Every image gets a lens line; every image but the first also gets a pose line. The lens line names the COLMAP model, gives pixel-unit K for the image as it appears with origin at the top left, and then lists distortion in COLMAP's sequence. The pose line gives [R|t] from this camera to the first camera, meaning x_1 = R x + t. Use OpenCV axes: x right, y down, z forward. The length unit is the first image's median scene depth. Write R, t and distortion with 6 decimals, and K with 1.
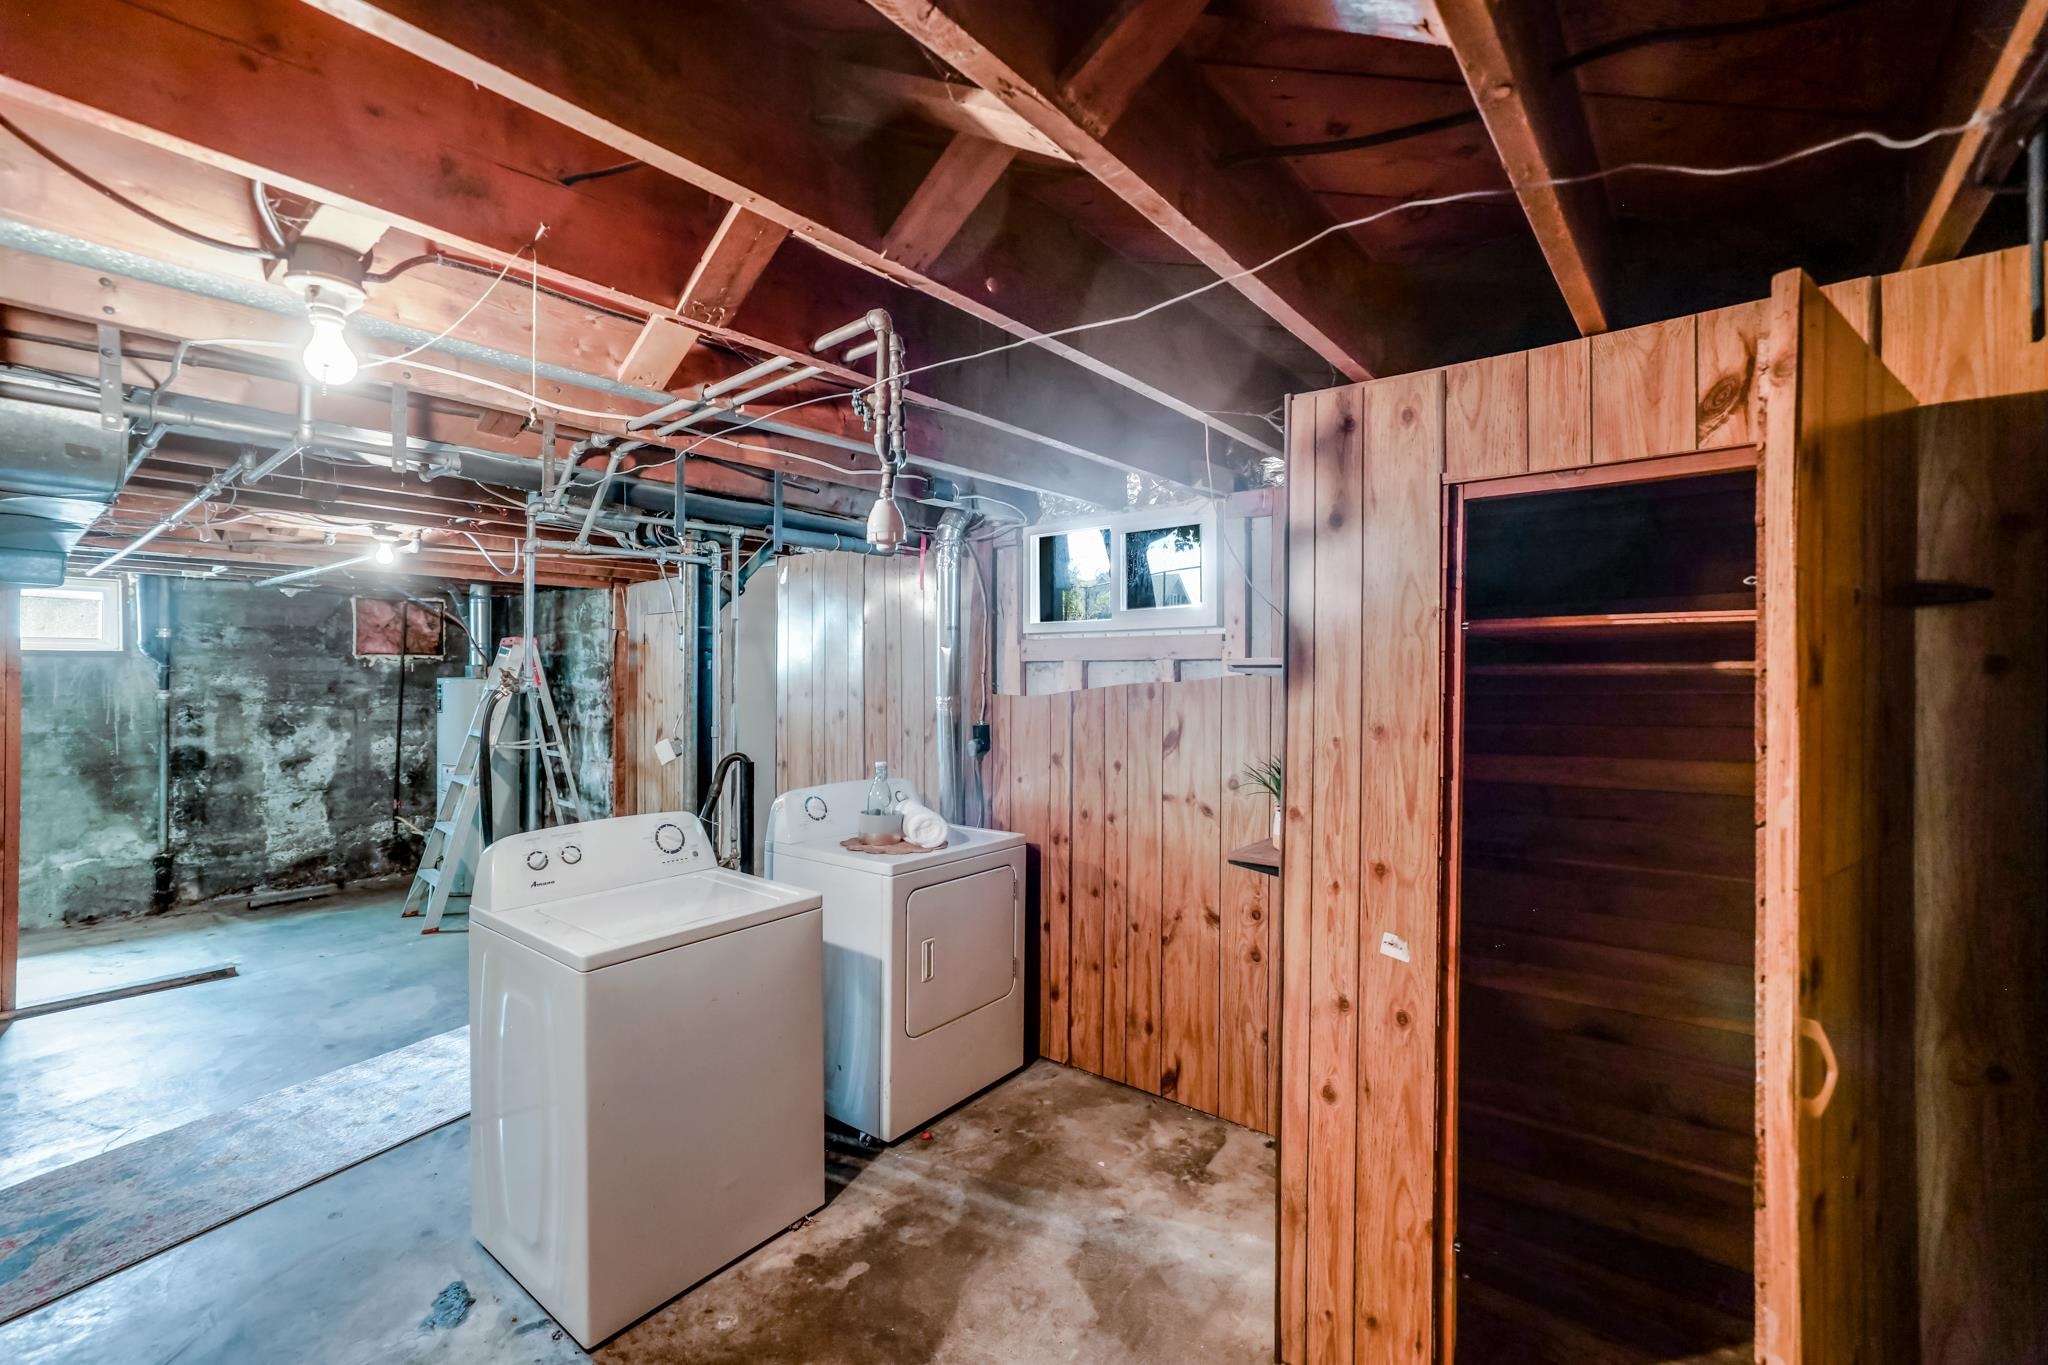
lens RADIAL K [[882.9, 0, 1026.0], [0, 882.9, 676.6], [0, 0, 1]] dist [-0.005074, 0.001743]
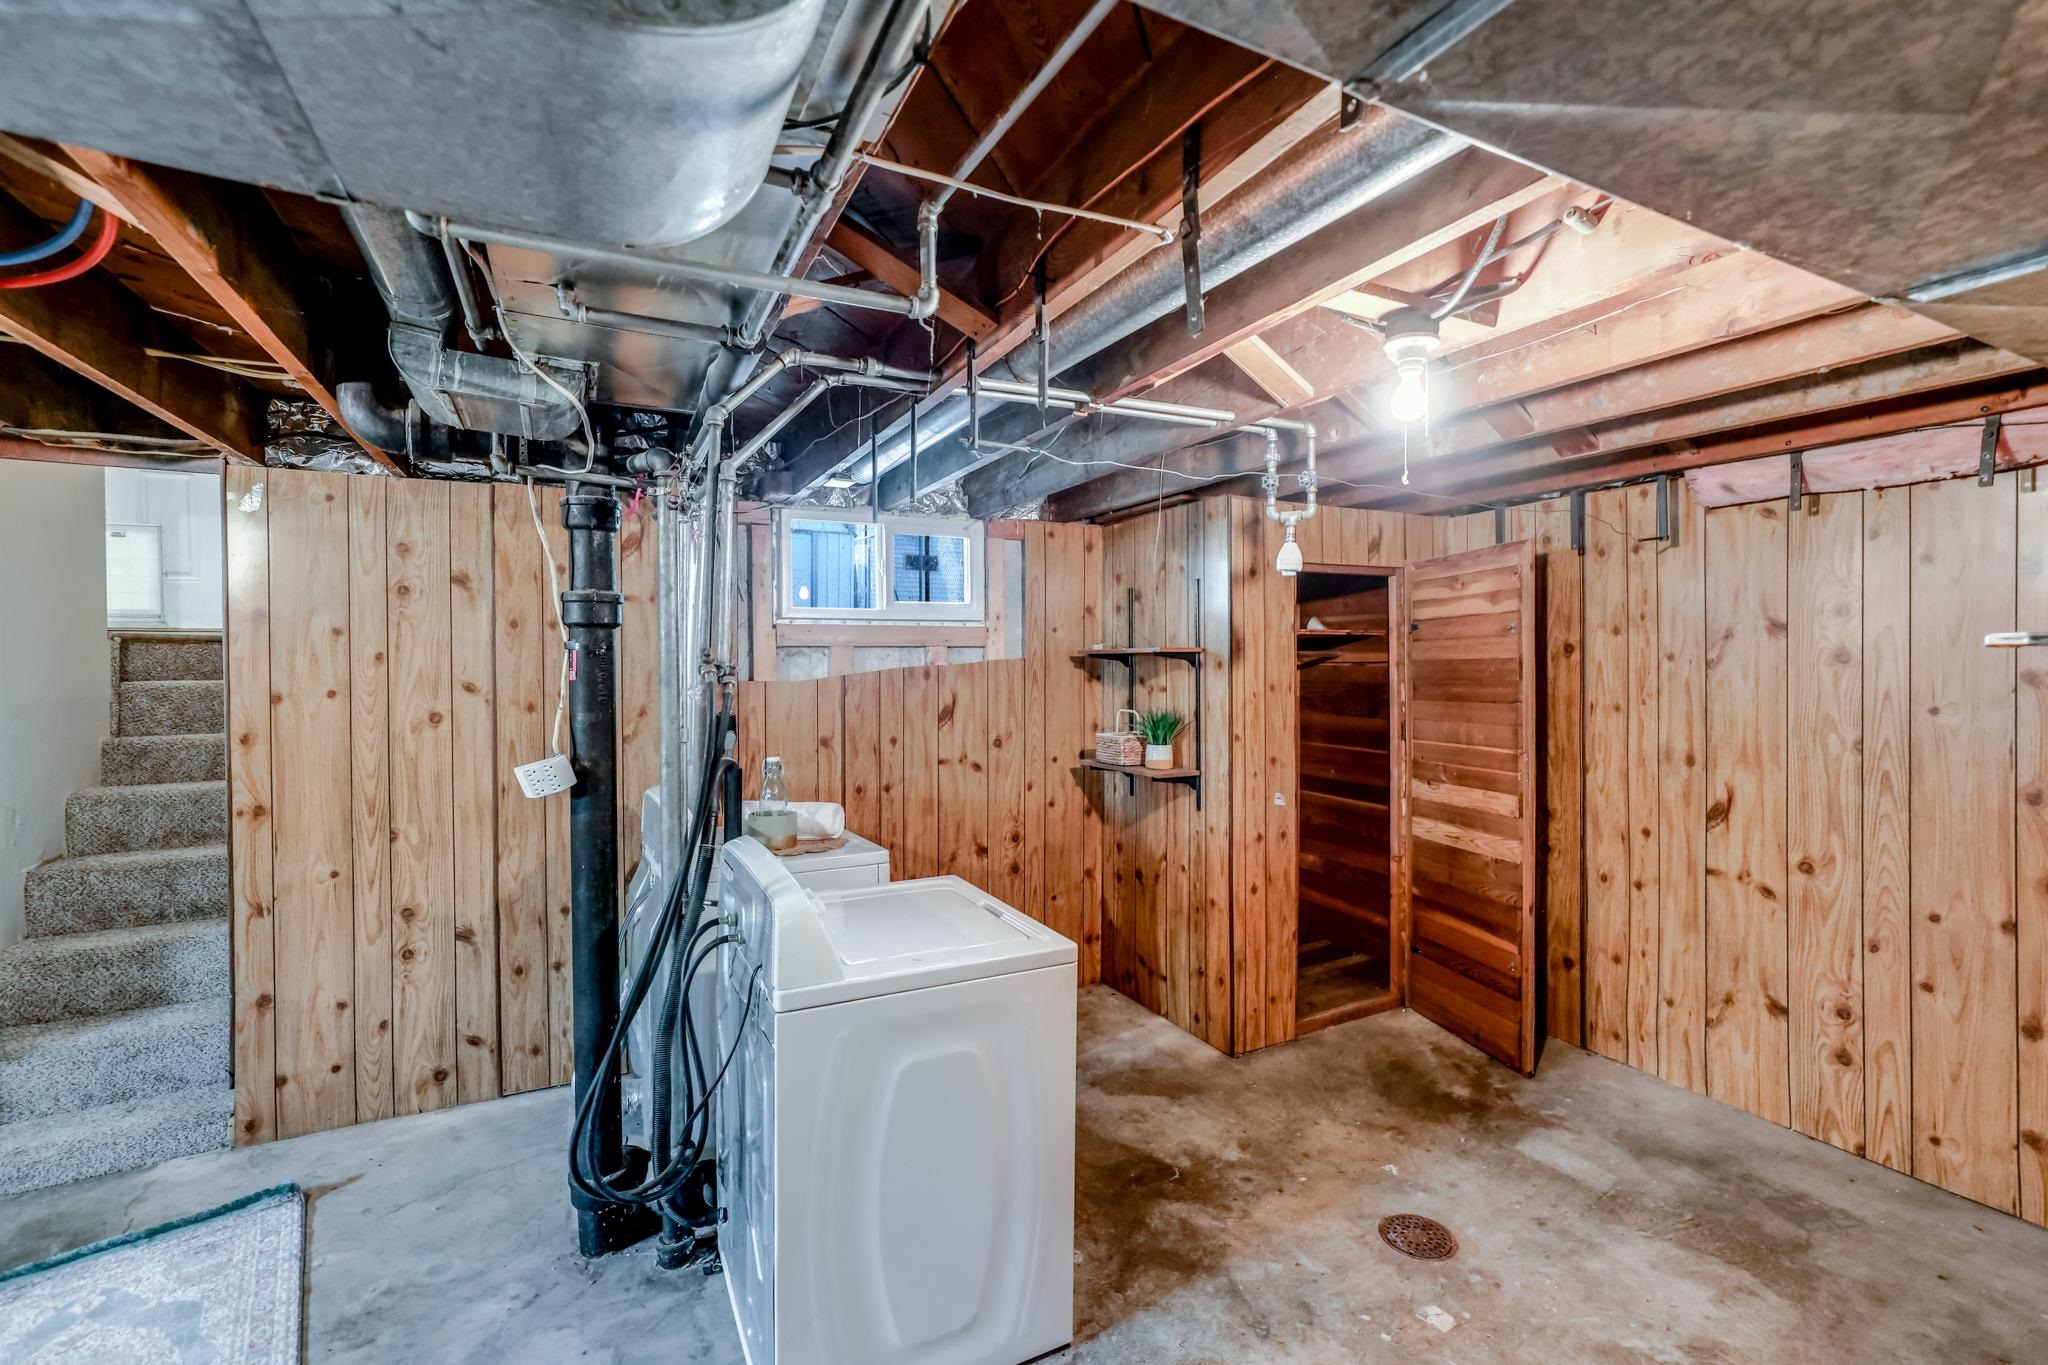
lens RADIAL K [[882.9, 0, 1028.6], [0, 882.9, 668.8], [0, 0, 1]] dist [-0.005074, 0.001743]
pose [[0.416658, -0.011900, 0.908985, -0.693512], [0.006390, 0.999928, 0.010161, -0.000433], [-0.909041, 0.001574, 0.416704, 0.309844]]
